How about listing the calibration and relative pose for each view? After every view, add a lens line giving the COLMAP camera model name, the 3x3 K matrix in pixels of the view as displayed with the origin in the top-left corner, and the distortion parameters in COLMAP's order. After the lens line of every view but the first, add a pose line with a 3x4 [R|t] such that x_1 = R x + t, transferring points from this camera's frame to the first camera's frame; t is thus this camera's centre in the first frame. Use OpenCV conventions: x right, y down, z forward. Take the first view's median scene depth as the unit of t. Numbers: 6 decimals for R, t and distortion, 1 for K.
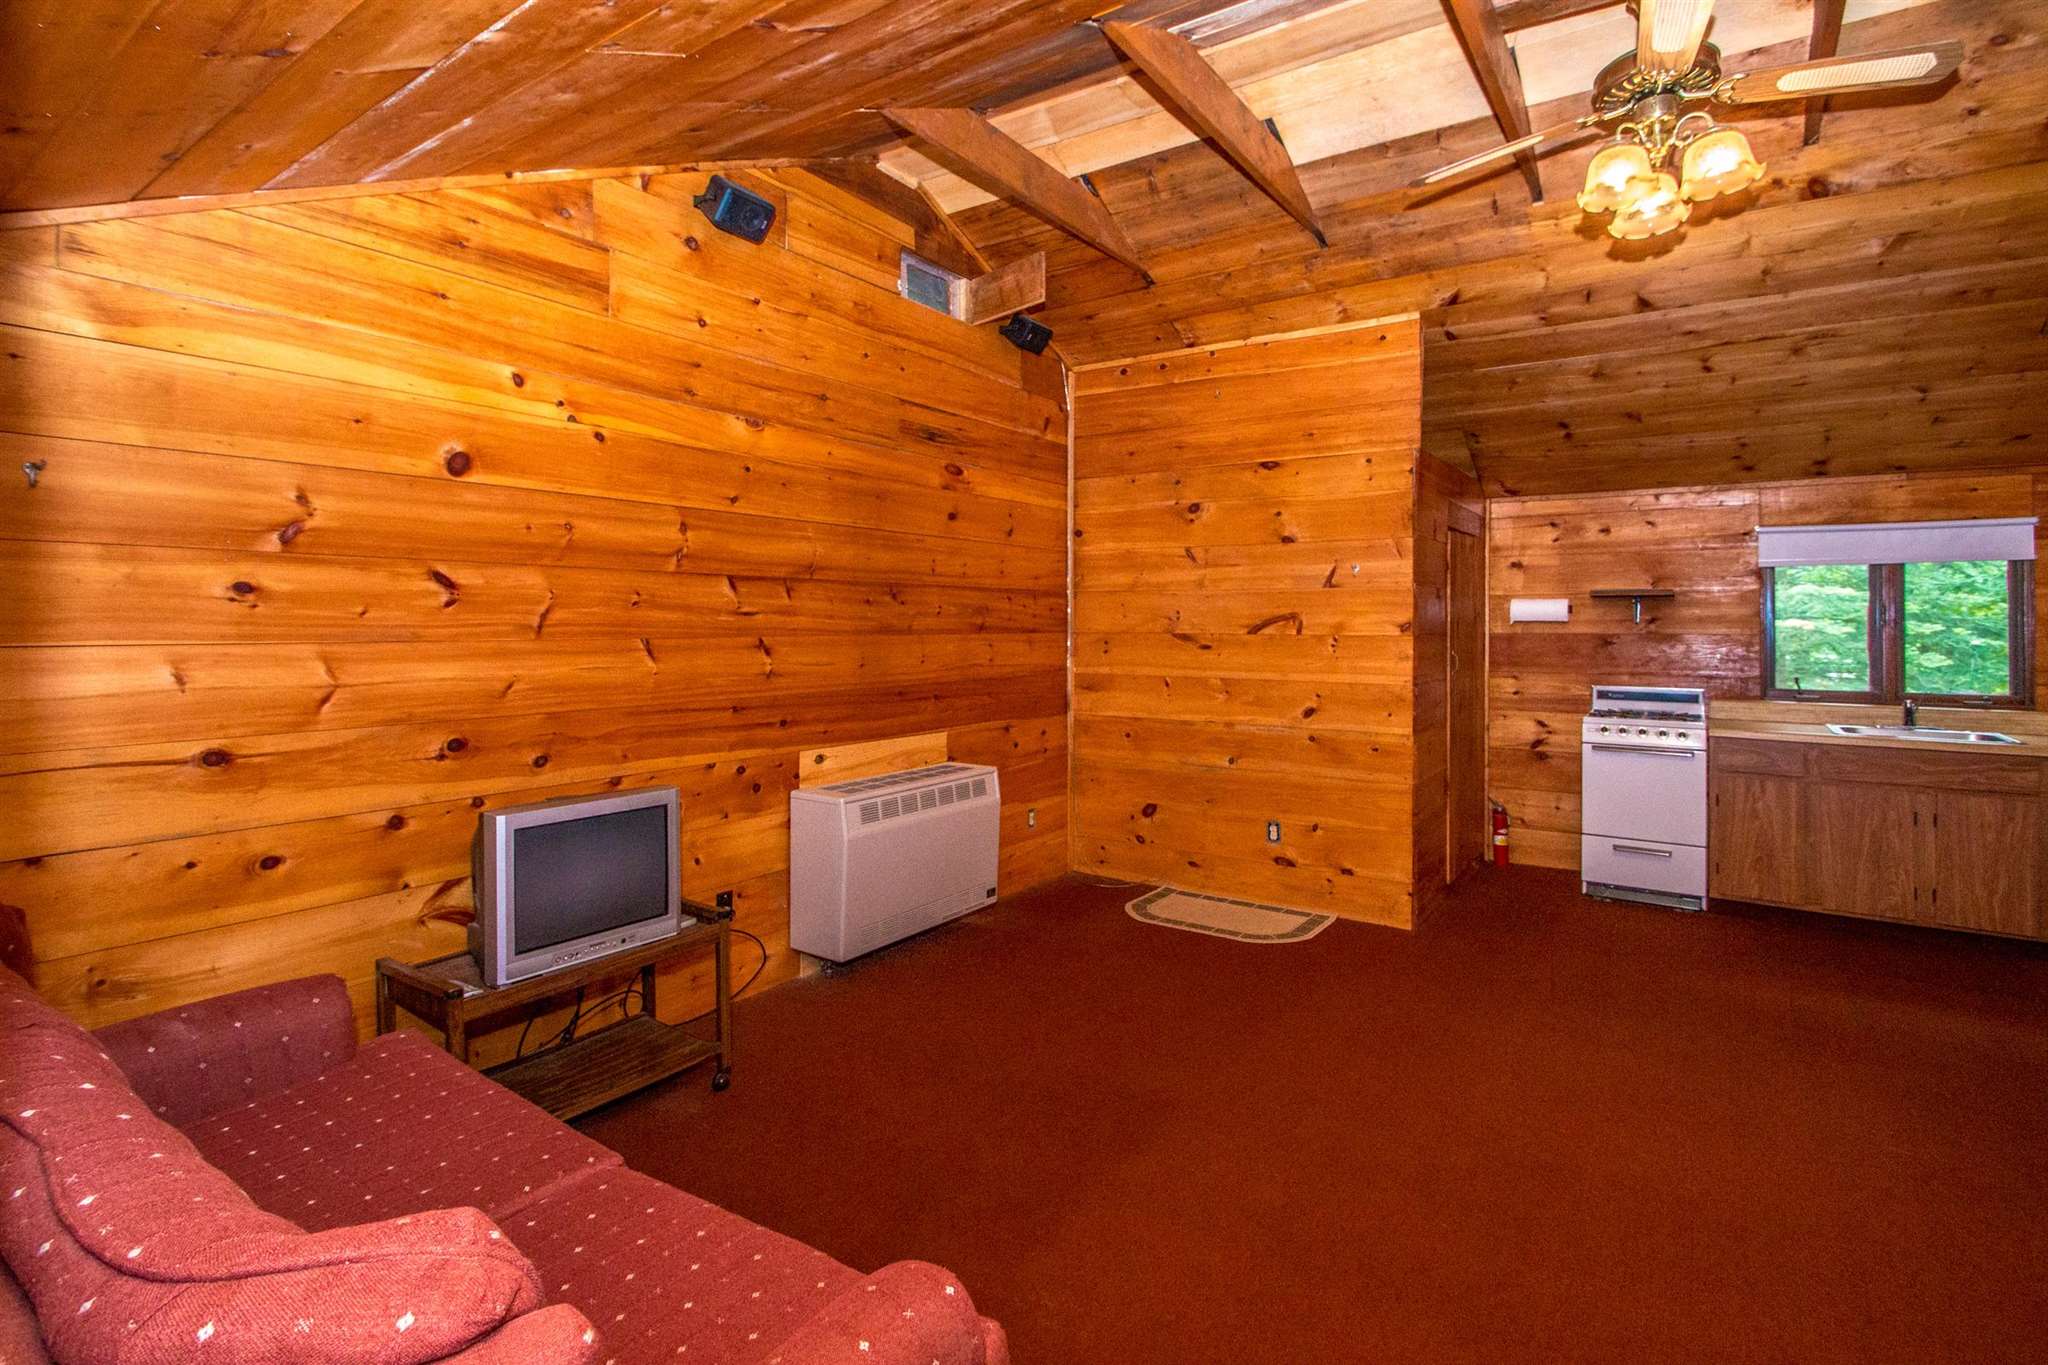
lens RADIAL K [[975.0, 0, 1071.2], [0, 975.0, 613.4], [0, 0, 1]] dist [0.005619, -0.013004]
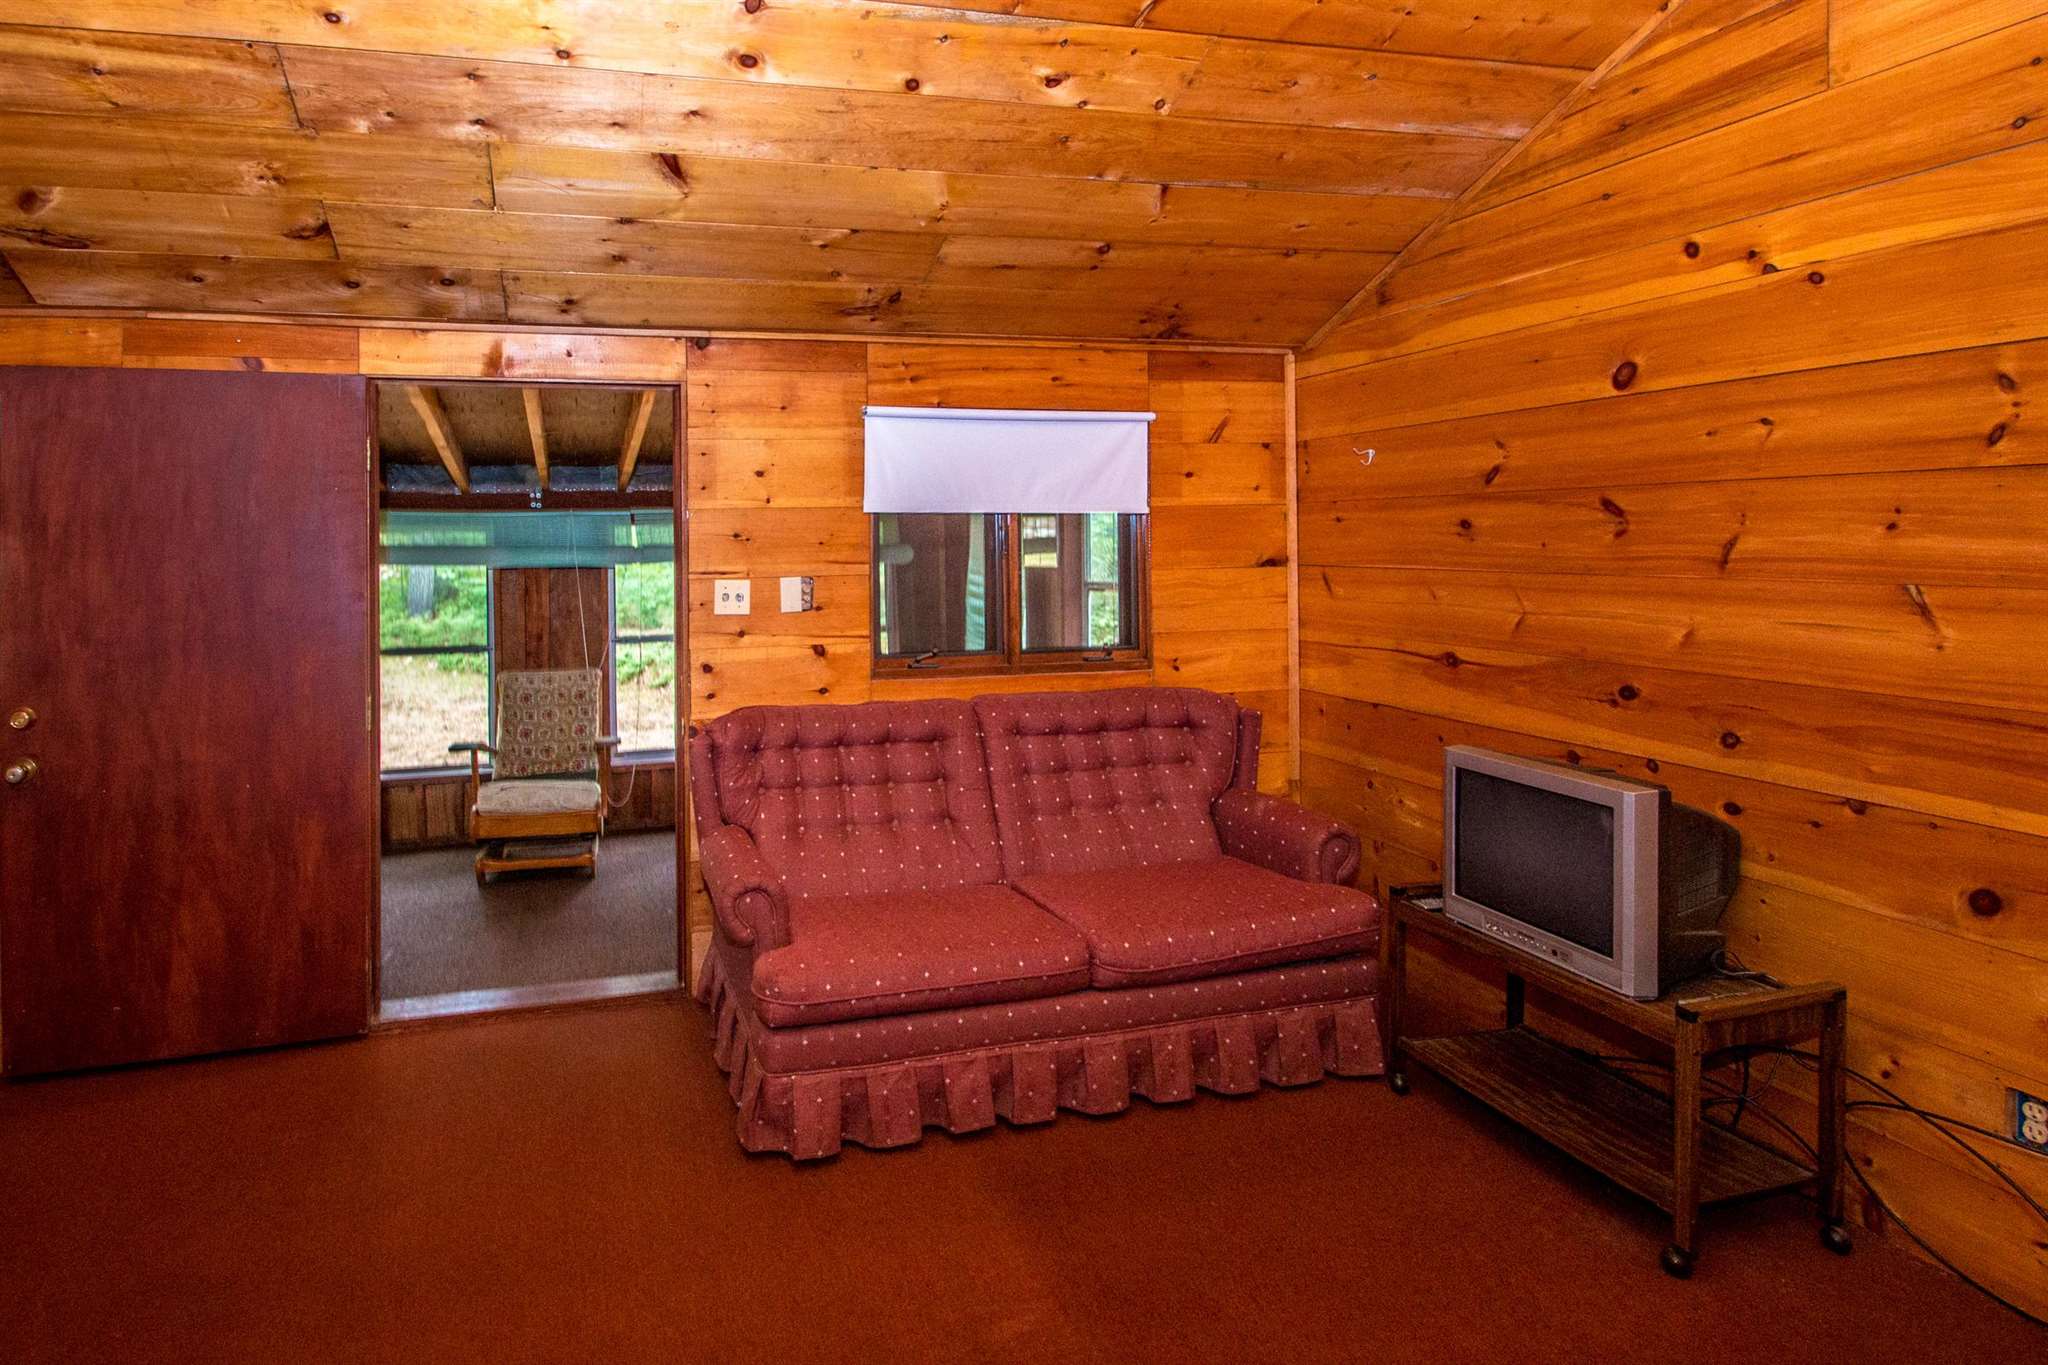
lens RADIAL K [[1058.9, 0, 813.8], [0, 1058.9, 541.9], [0, 0, 1]] dist [-0.000379, -0.003512]
pose [[-0.681859, 0.004277, -0.731471, 0.364282], [0.011932, 0.999915, -0.005277, -0.003801], [0.731386, -0.012326, -0.681852, 0.702923]]
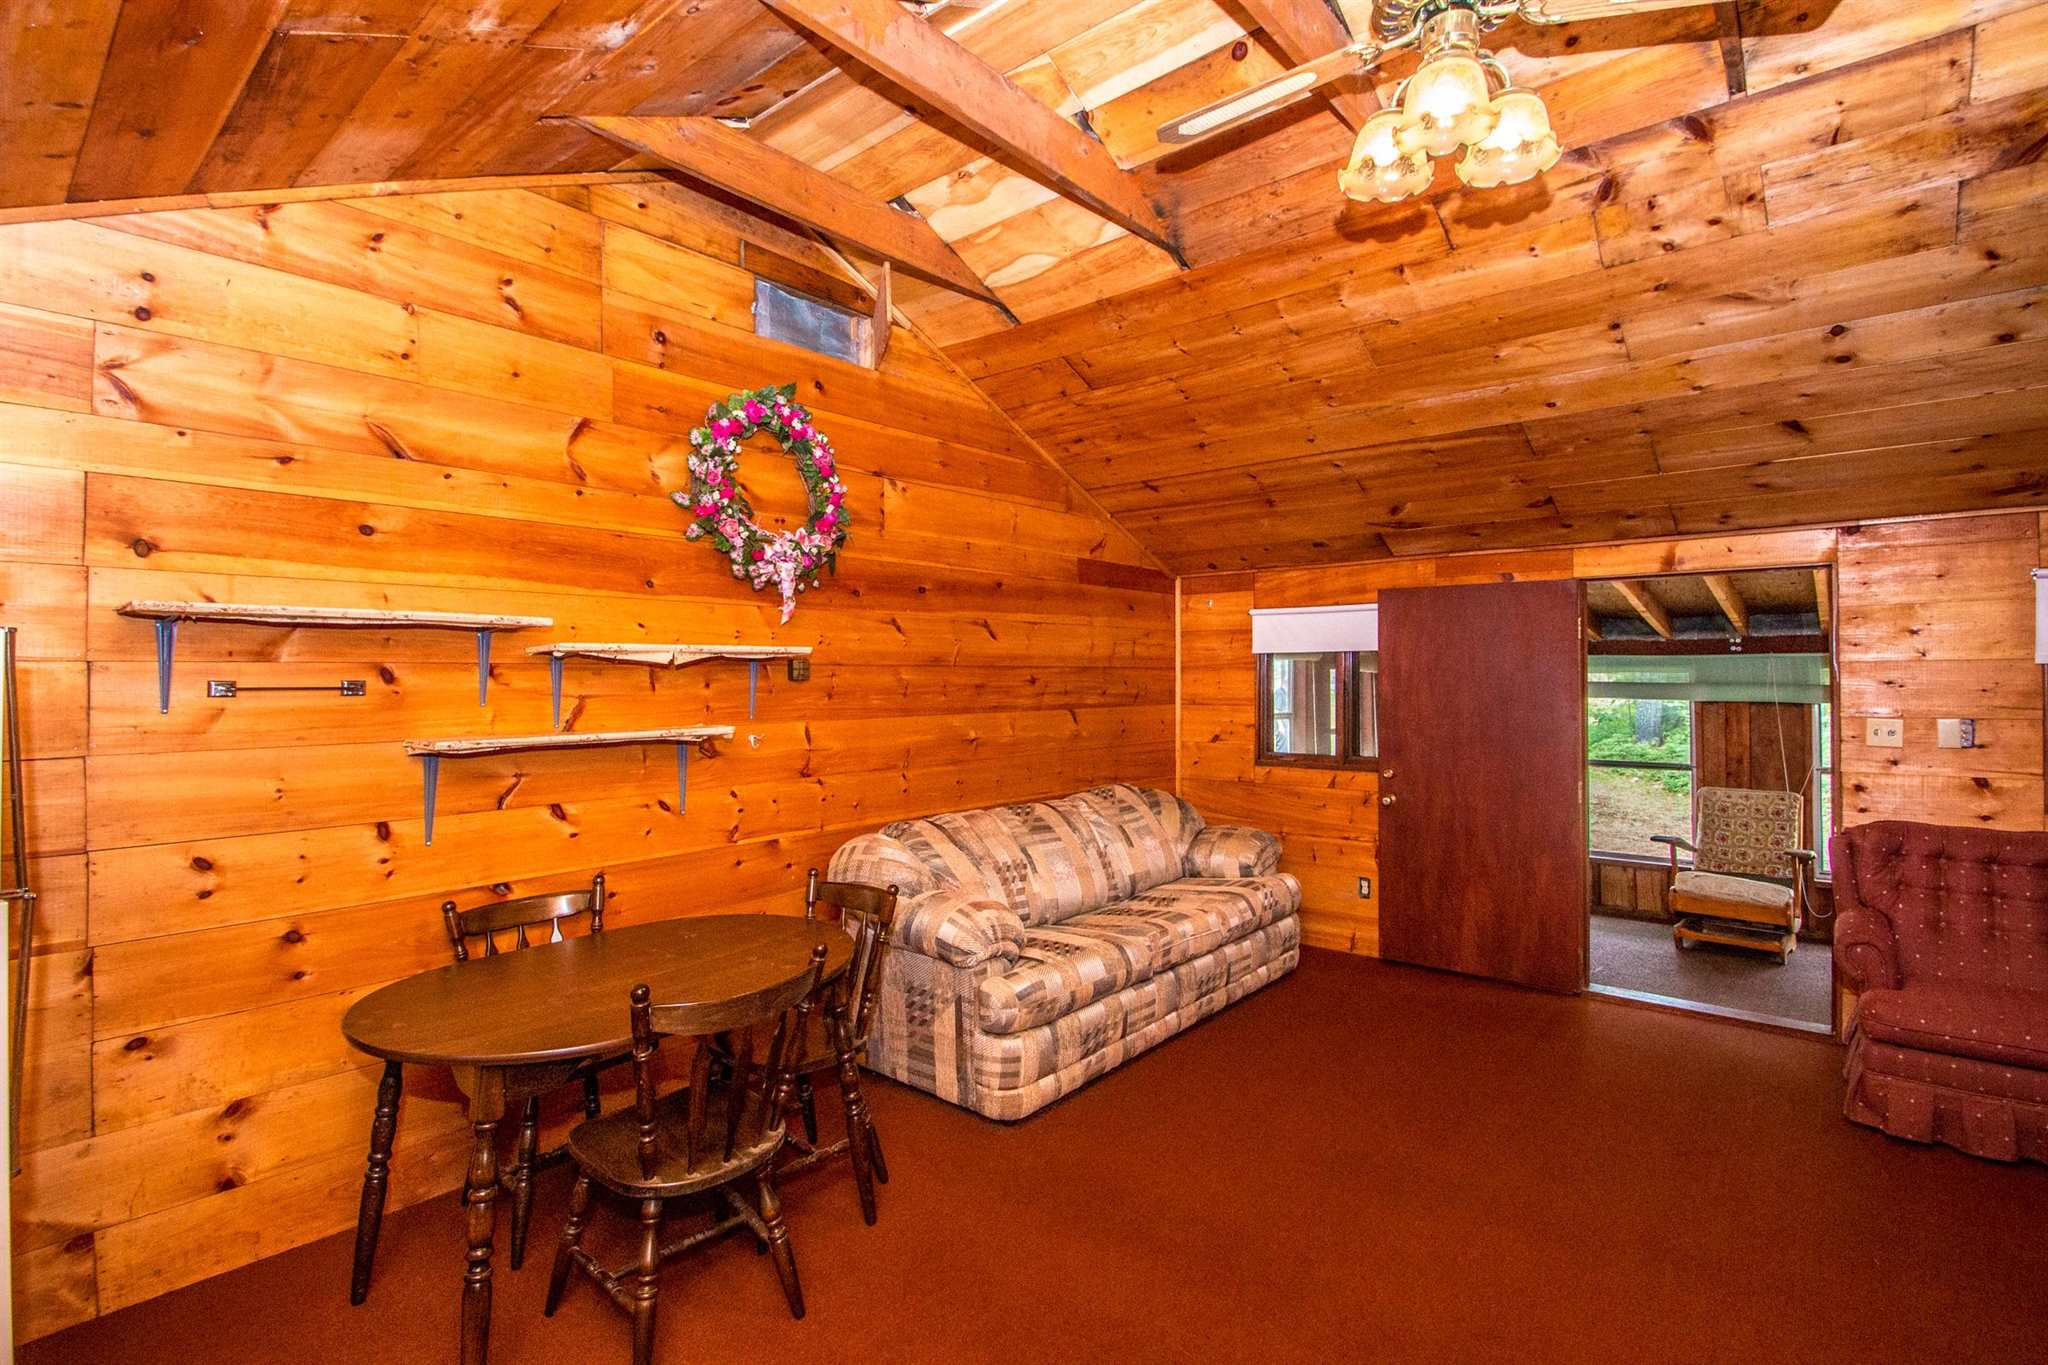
lens RADIAL K [[975.0, 0, 1053.8], [0, 975.0, 652.8], [0, 0, 1]] dist [0.005619, -0.013004]
pose [[-0.995649, 0.002123, 0.093158, 0.502926], [-0.000332, 0.999654, -0.026320, -0.016760], [-0.093181, -0.026237, -0.995303, 1.072396]]
